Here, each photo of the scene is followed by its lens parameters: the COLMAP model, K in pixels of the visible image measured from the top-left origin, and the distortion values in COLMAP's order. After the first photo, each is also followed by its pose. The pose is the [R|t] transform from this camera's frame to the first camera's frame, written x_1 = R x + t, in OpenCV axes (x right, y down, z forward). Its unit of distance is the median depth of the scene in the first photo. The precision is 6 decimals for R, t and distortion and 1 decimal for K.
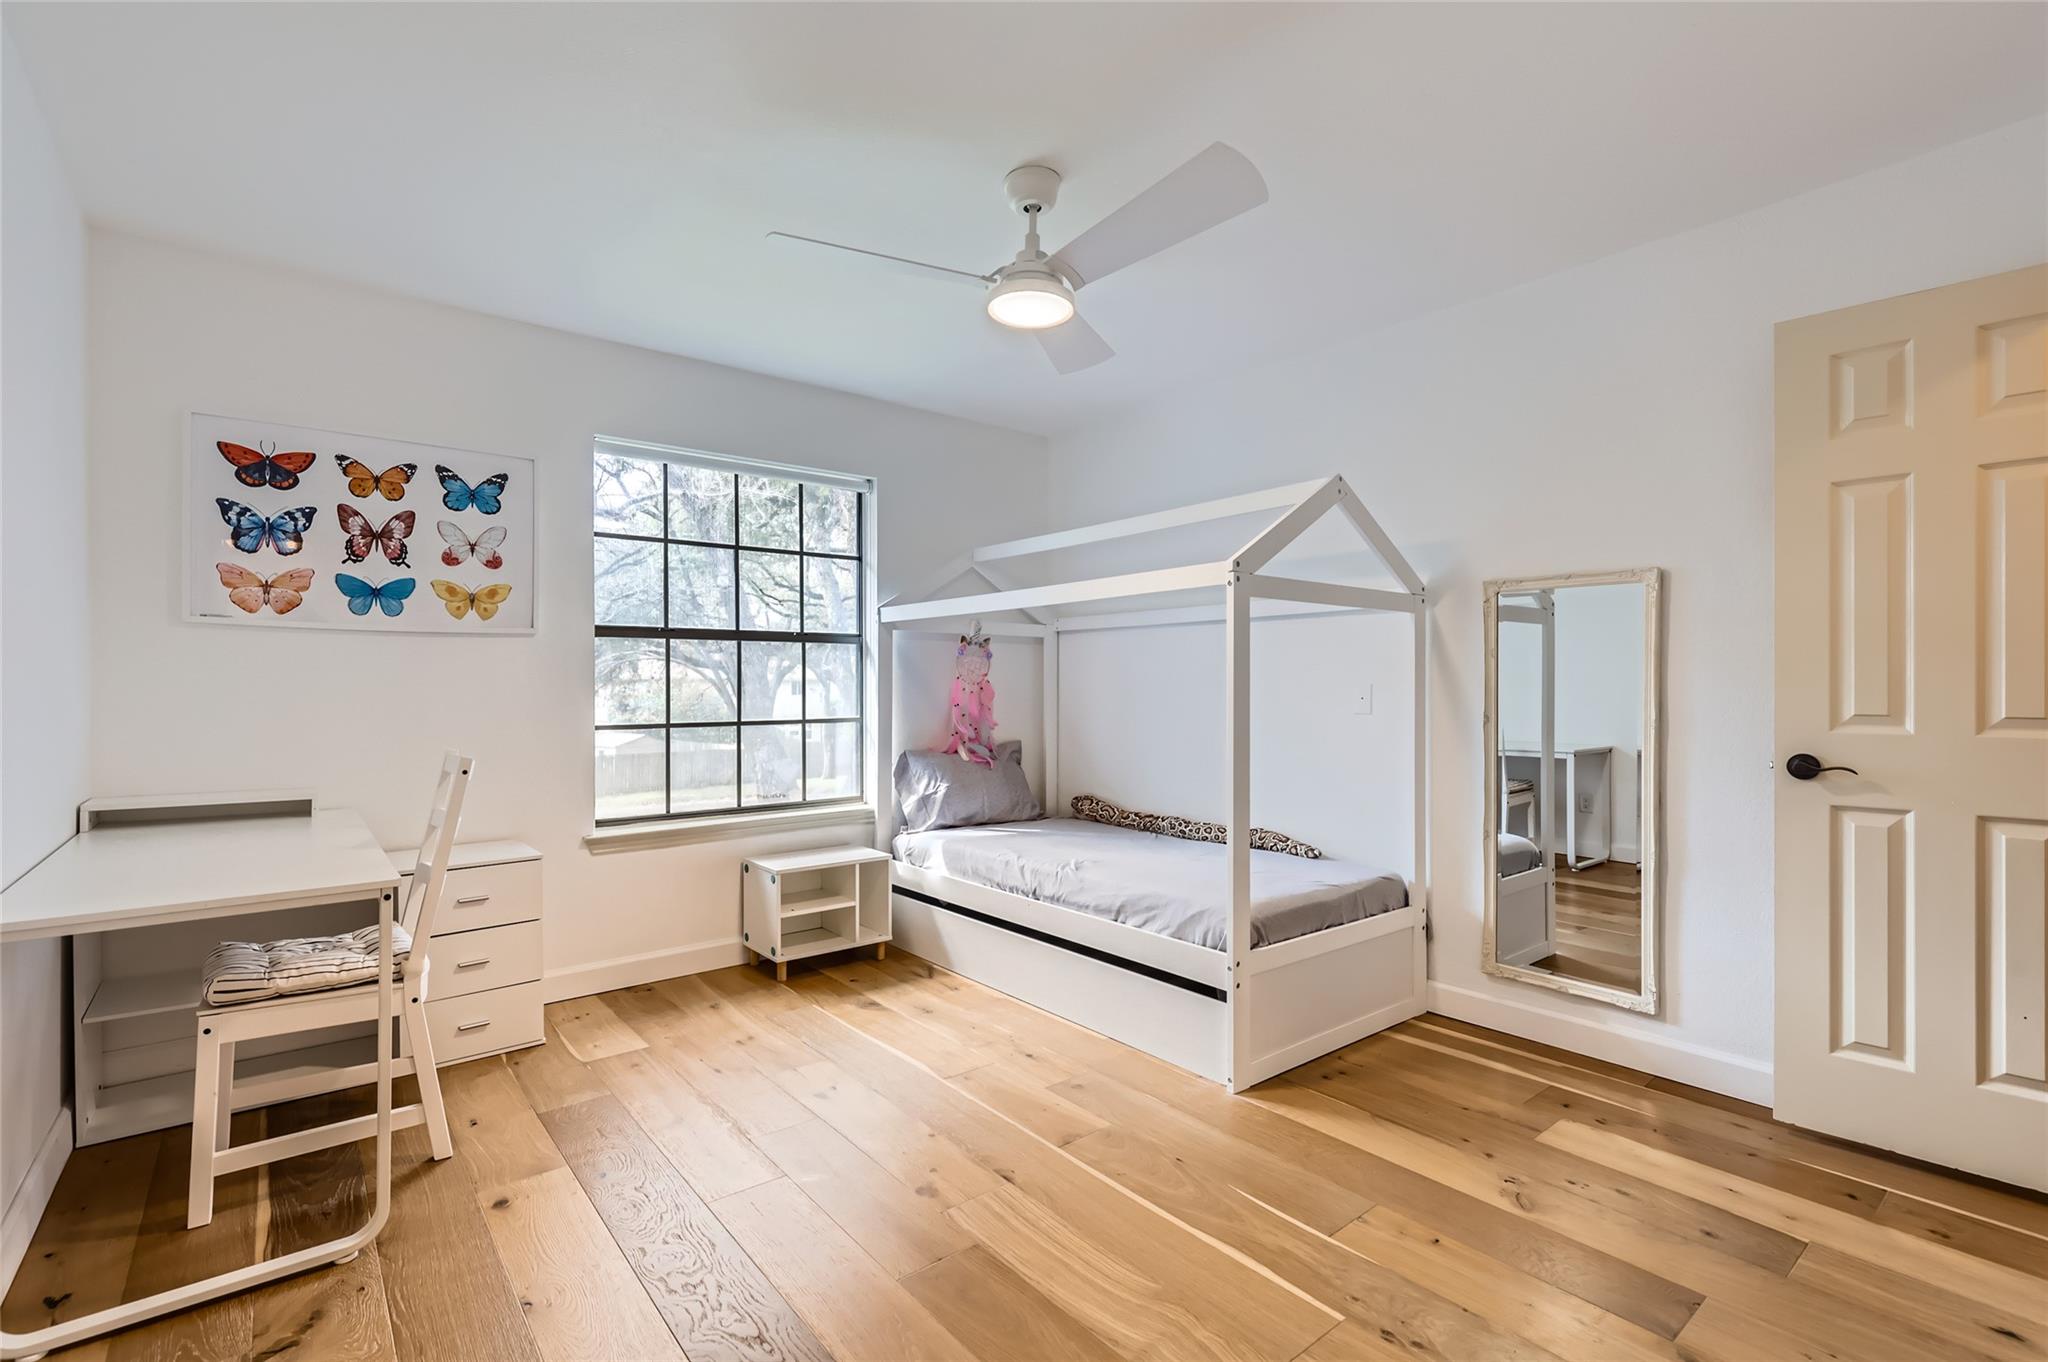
lens RADIAL K [[924.0, 0, 1026.3], [0, 924.0, 686.6], [0, 0, 1]] dist [0.004458, -0.002379]
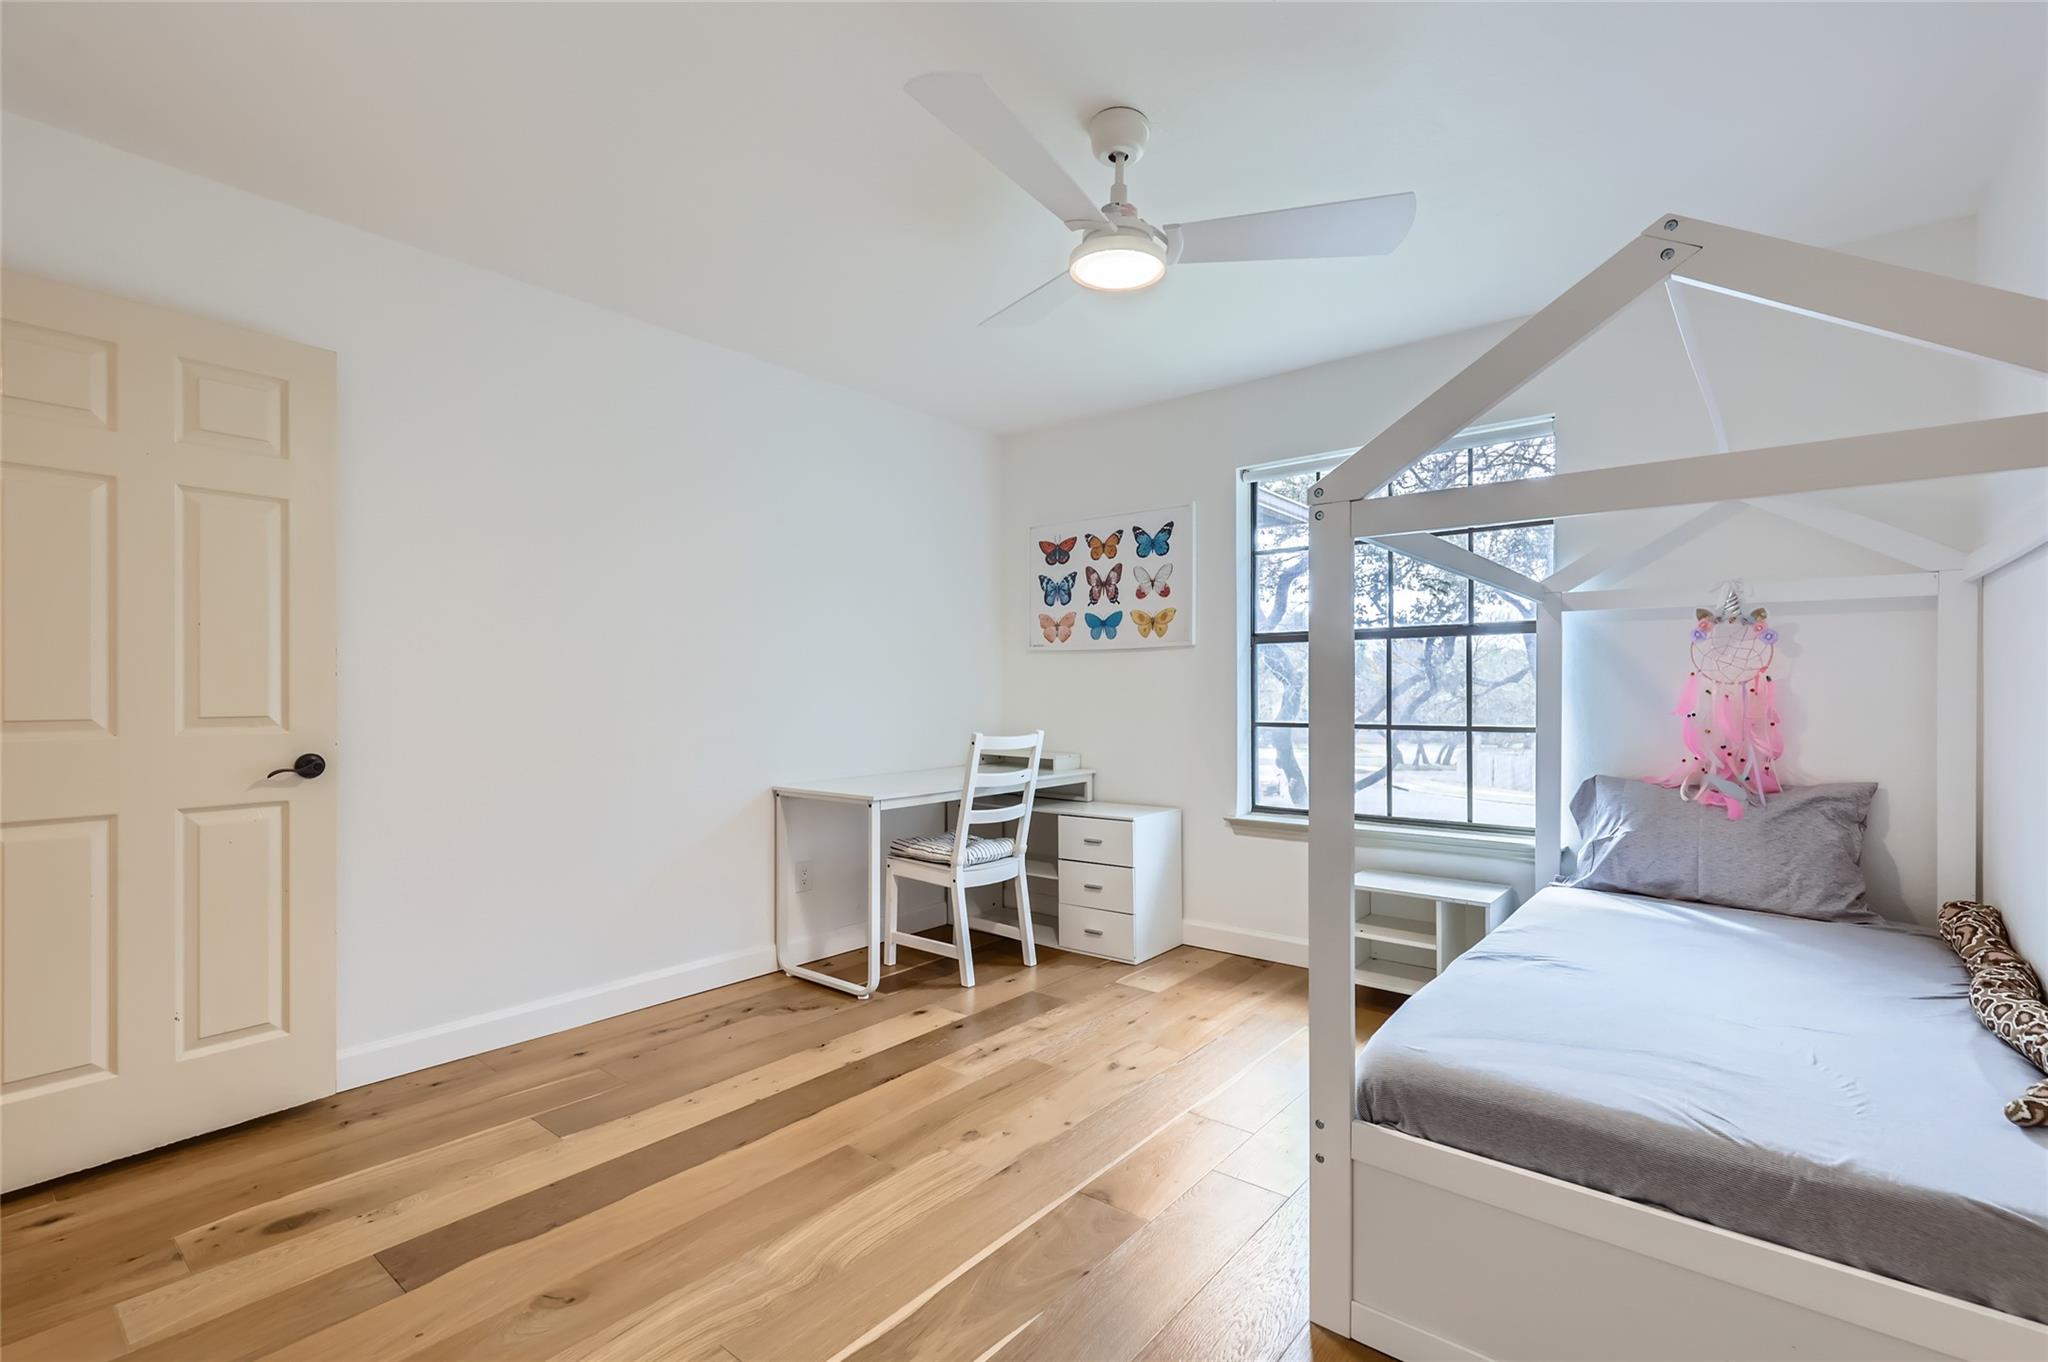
lens RADIAL K [[924.0, 0, 1019.8], [0, 924.0, 692.5], [0, 0, 1]] dist [0.004458, -0.002379]
pose [[0.198542, 0.003136, -0.980087, 0.688680], [0.000124, 0.999995, 0.003225, 0.002321], [0.980092, -0.000761, 0.198541, 0.573733]]
